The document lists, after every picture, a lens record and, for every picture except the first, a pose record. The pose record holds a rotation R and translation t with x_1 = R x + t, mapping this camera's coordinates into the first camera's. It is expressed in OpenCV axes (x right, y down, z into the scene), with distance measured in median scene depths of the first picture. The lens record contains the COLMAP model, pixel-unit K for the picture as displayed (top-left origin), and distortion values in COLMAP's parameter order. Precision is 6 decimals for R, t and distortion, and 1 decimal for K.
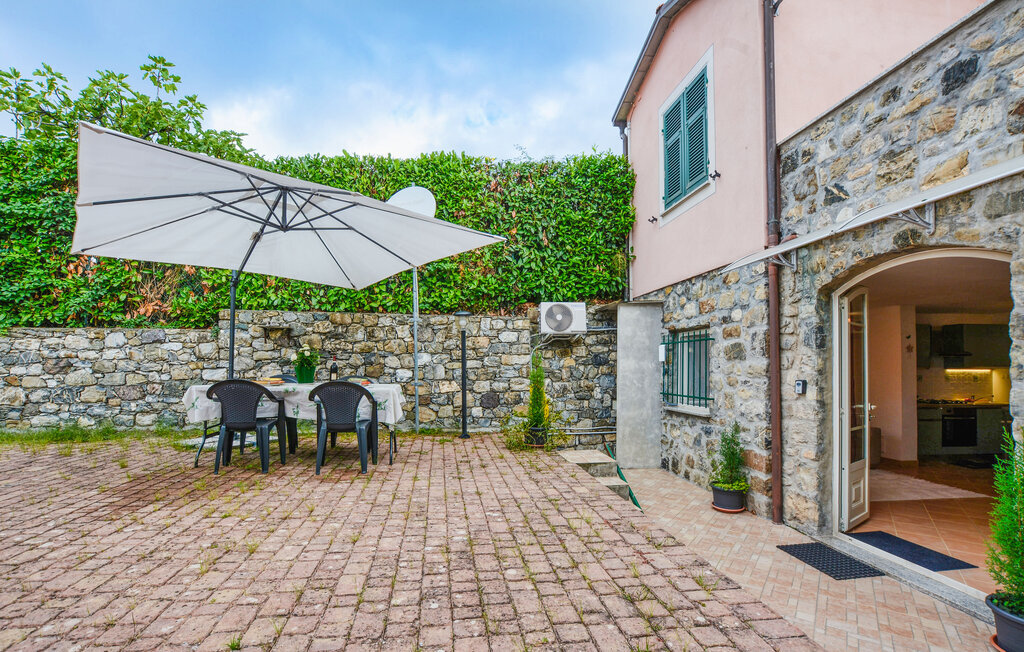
lens RADIAL K [[472.5, 0, 521.0], [0, 472.5, 360.5], [0, 0, 1]] dist [-0.027136, 0.003668]
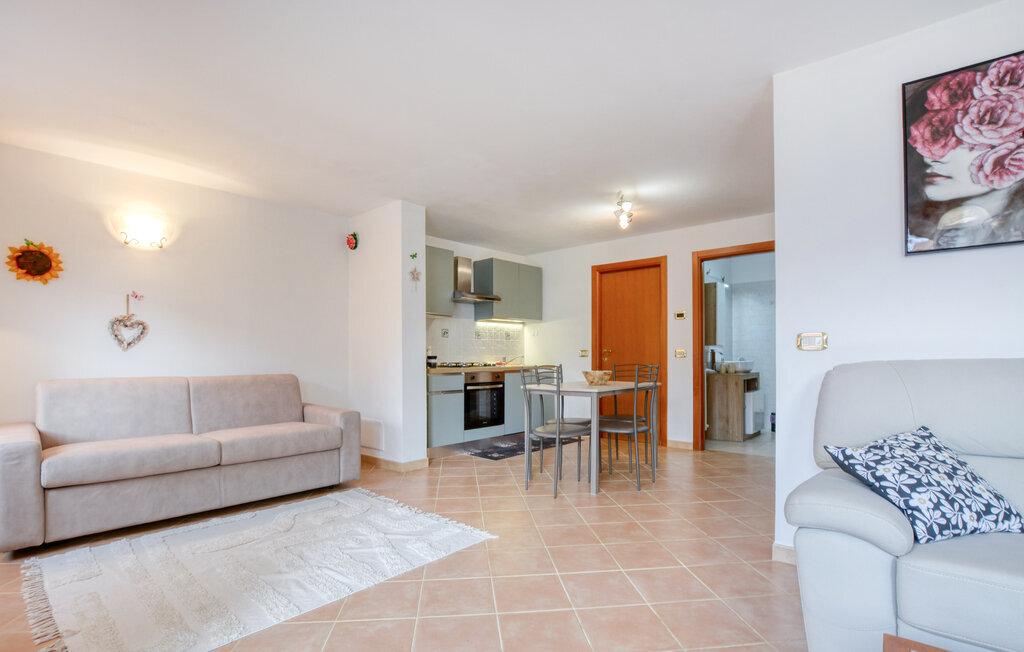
lens RADIAL K [[472.5, 0, 511.5], [0, 472.5, 354.0], [0, 0, 1]] dist [-0.027136, 0.003668]
pose [[0.745109, -0.004410, 0.666928, 0.528851], [-0.001063, 0.999969, 0.007800, 0.073364], [-0.666942, -0.006521, 0.745081, 0.465150]]
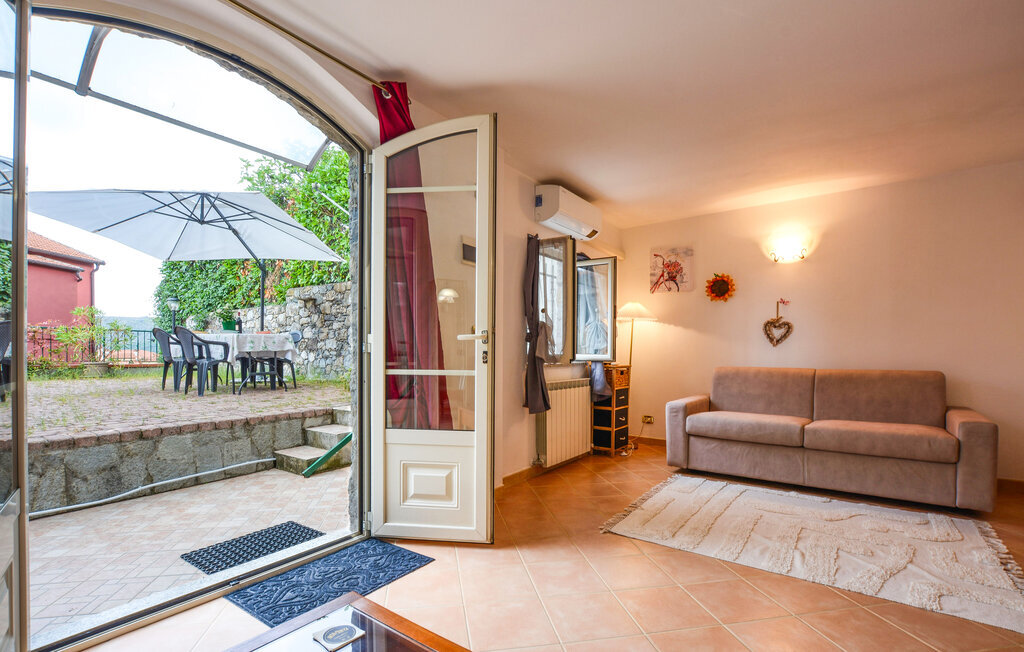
lens RADIAL K [[472.5, 0, 500.5], [0, 472.5, 350.2], [0, 0, 1]] dist [-0.027136, 0.003668]
pose [[0.717839, -0.010020, -0.696137, 0.712069], [0.016067, 0.999869, 0.002176, 0.072097], [0.696024, -0.012747, 0.717905, 0.401989]]
